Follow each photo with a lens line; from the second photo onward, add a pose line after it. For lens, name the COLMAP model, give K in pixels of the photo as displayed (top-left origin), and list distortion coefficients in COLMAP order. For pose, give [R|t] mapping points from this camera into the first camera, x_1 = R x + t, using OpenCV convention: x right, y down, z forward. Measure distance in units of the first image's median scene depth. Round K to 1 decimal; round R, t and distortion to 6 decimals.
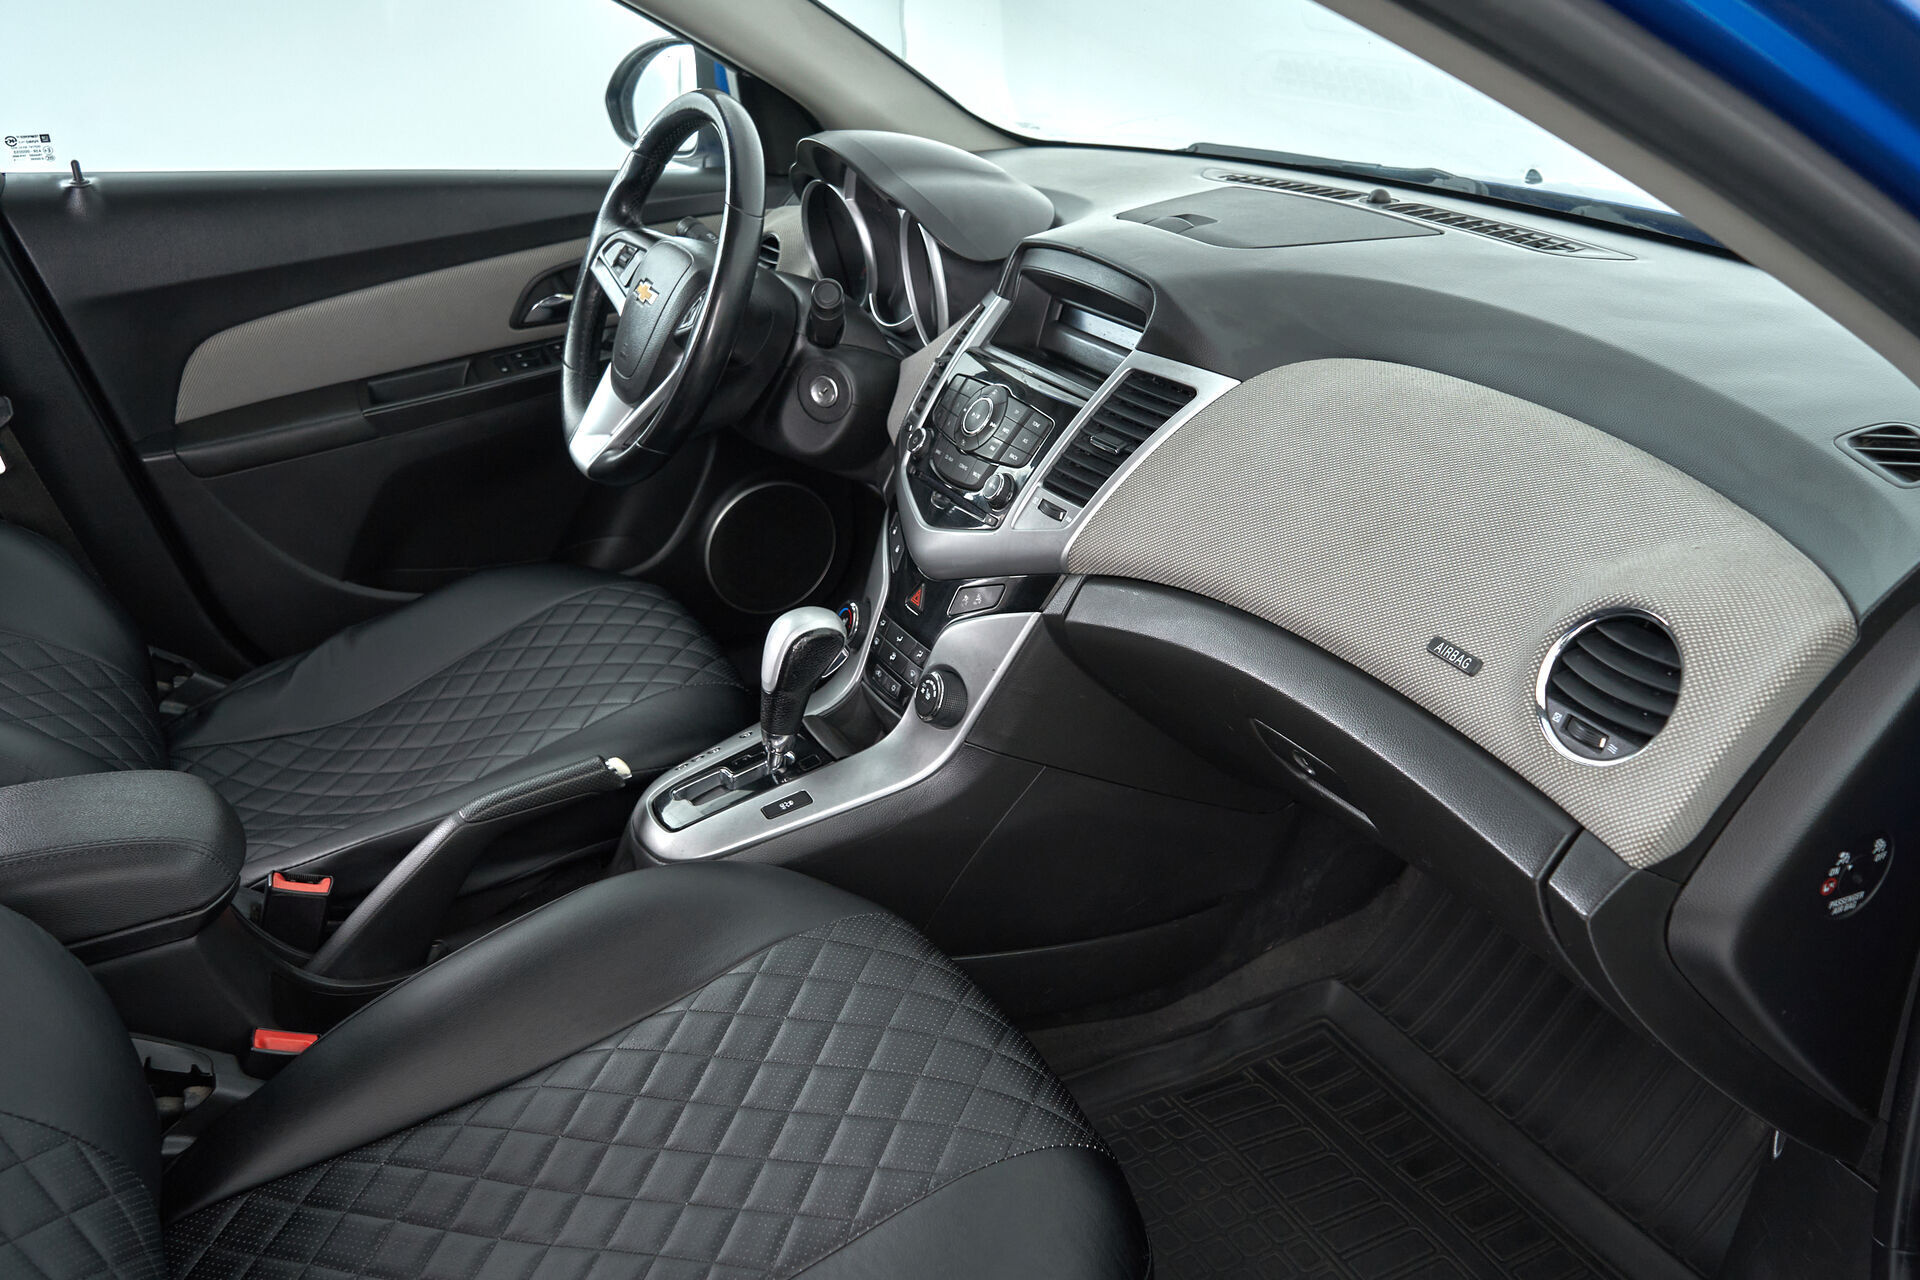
lens RADIAL K [[1568.0, 0, 961.4], [0, 1568.0, 651.4], [0, 0, 1]] dist [0.000841, 0.001162]
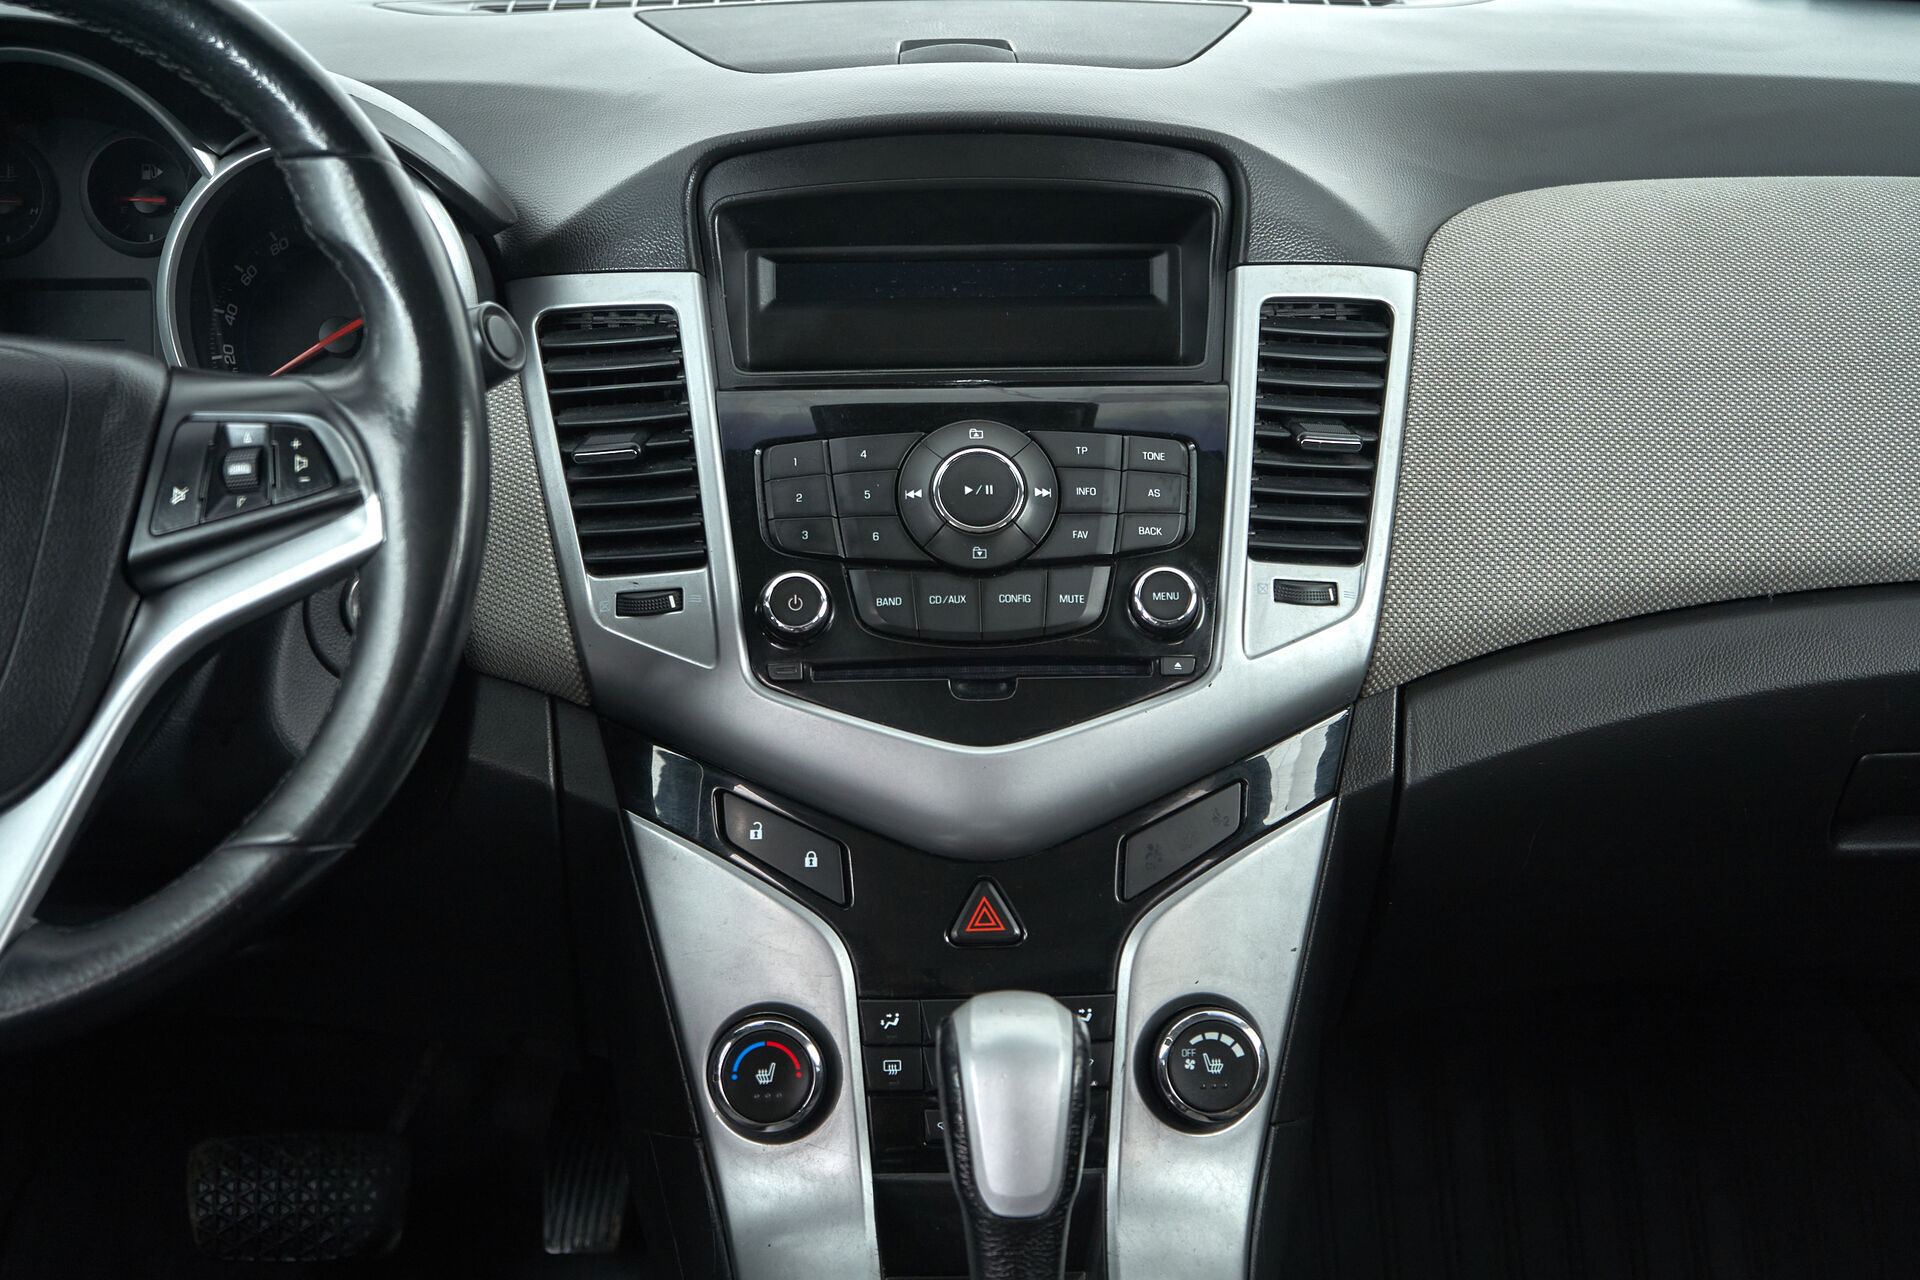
lens RADIAL K [[3295.5, 0, 973.7], [0, 3295.5, 641.4], [0, 0, 1]] dist [0.017924, 0.000000]
pose [[0.411852, -0.274809, 0.868826, -0.903306], [0.380282, 0.918284, 0.110187, -0.231528], [-0.828109, 0.285018, 0.482701, 0.576731]]
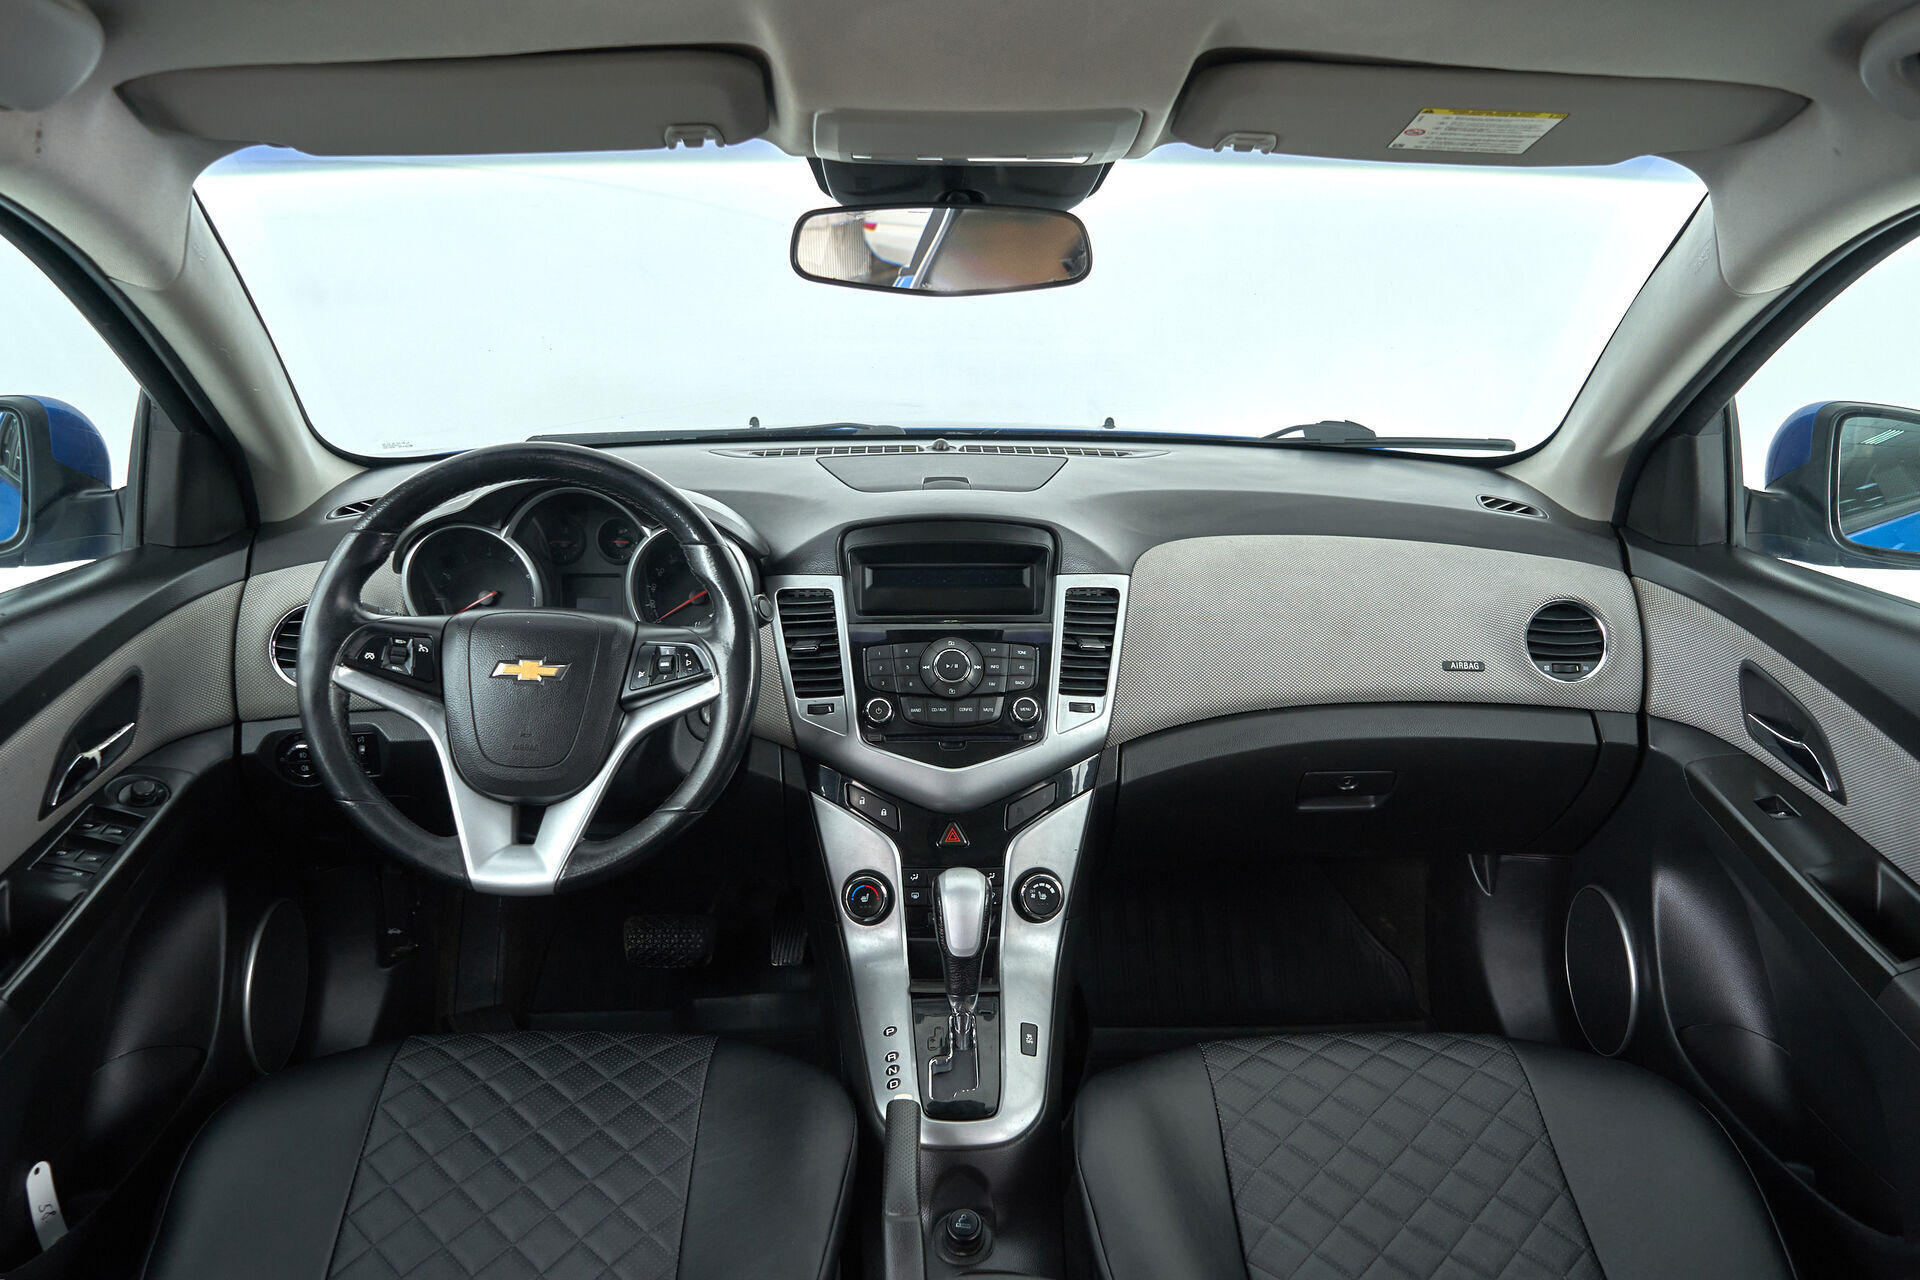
lens RADIAL K [[1568.0, 0, 962.5], [0, 1568.0, 635.9], [0, 0, 1]] dist [0.000841, 0.001162]
pose [[0.416200, -0.252753, 0.873438, -1.064591], [0.370918, 0.924225, 0.090704, -0.292050], [-0.830179, 0.286223, 0.478414, 0.454156]]
